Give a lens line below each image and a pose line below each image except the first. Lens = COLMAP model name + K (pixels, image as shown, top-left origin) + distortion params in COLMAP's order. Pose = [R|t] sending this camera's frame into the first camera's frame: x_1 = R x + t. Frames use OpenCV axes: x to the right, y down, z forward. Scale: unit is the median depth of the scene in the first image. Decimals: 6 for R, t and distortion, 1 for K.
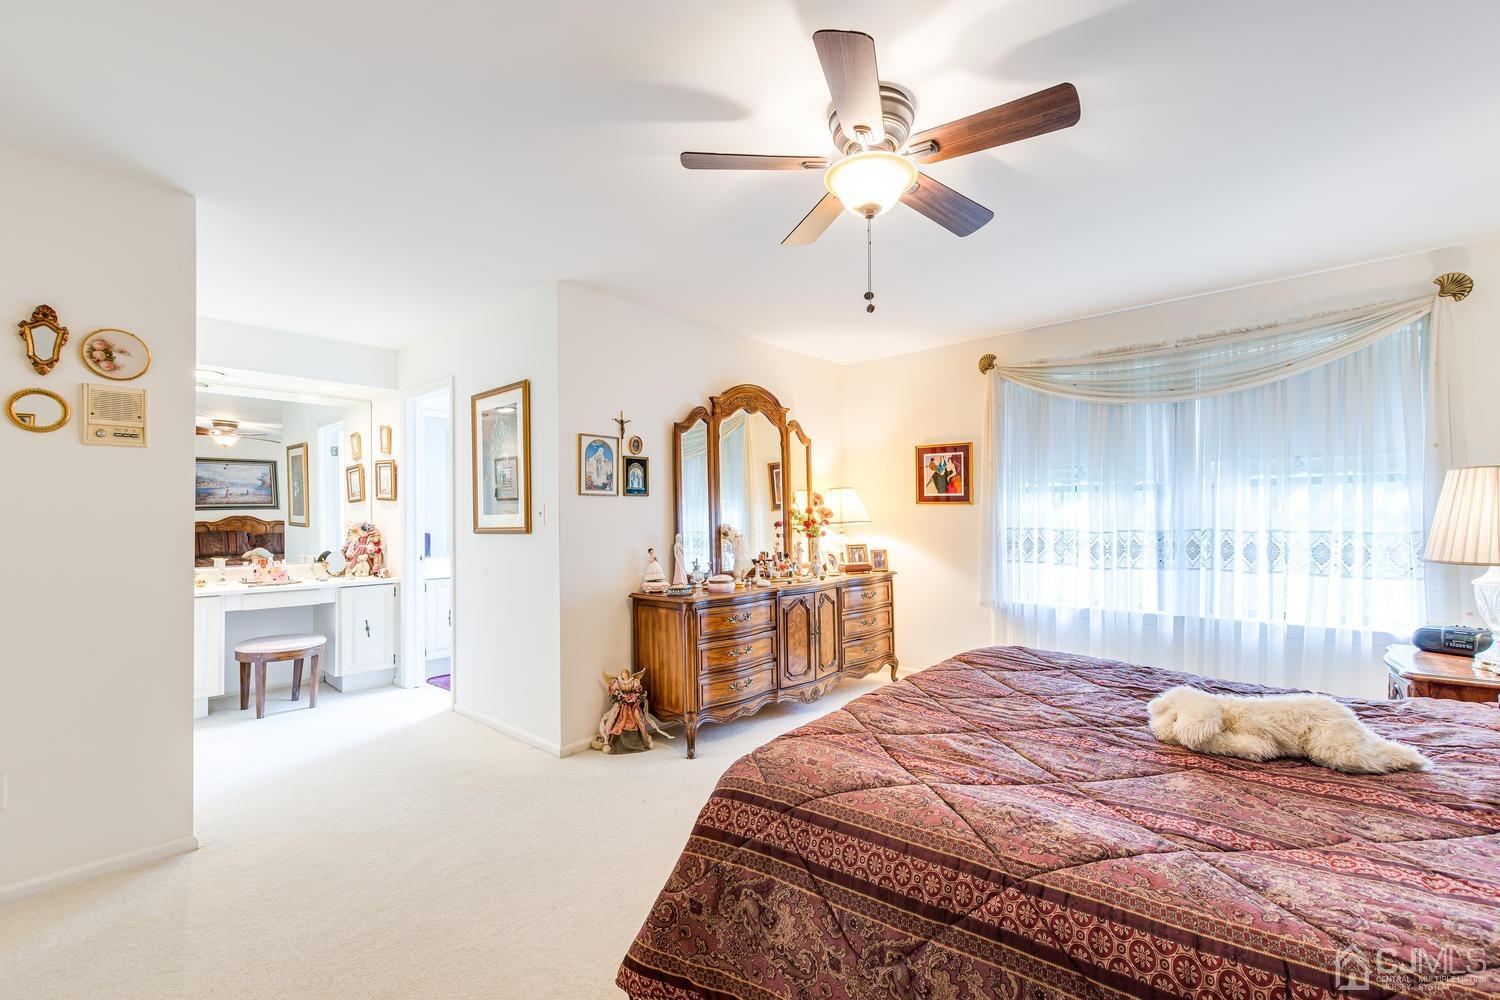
lens RADIAL K [[642.0, 0, 758.9], [0, 642.0, 507.4], [0, 0, 1]] dist [0.004122, 0.000883]
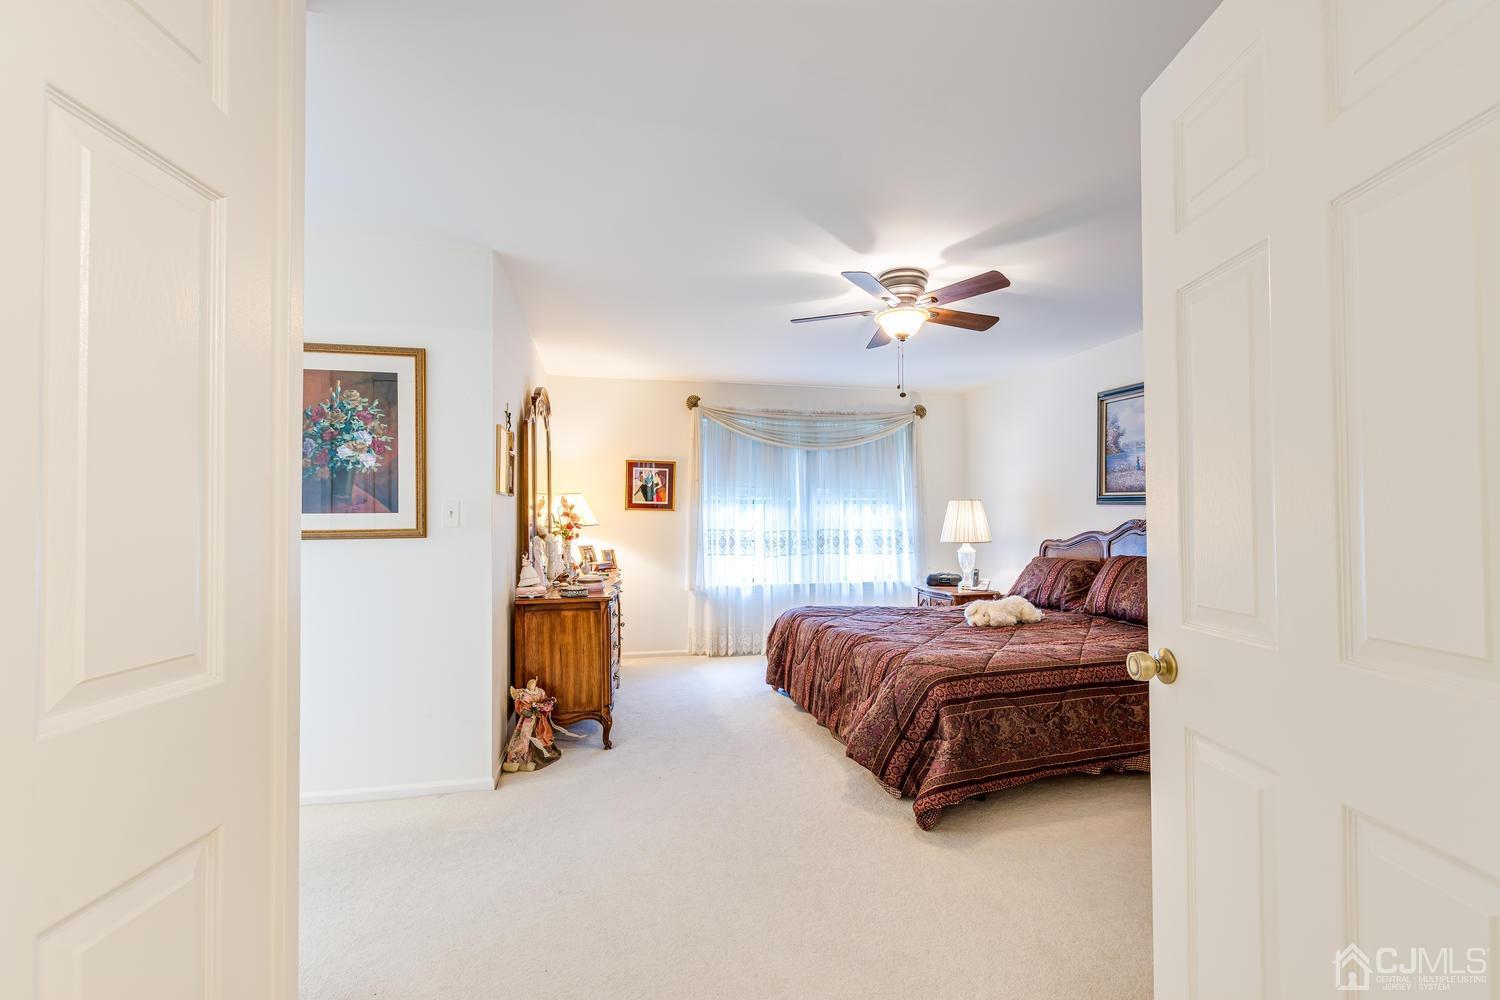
lens RADIAL K [[642.0, 0, 752.9], [0, 642.0, 506.4], [0, 0, 1]] dist [0.004122, 0.000883]
pose [[0.590673, 0.025232, 0.806516, -0.752283], [-0.015036, 0.999682, -0.020263, 0.011642], [-0.806771, -0.000158, 0.590865, 0.175012]]
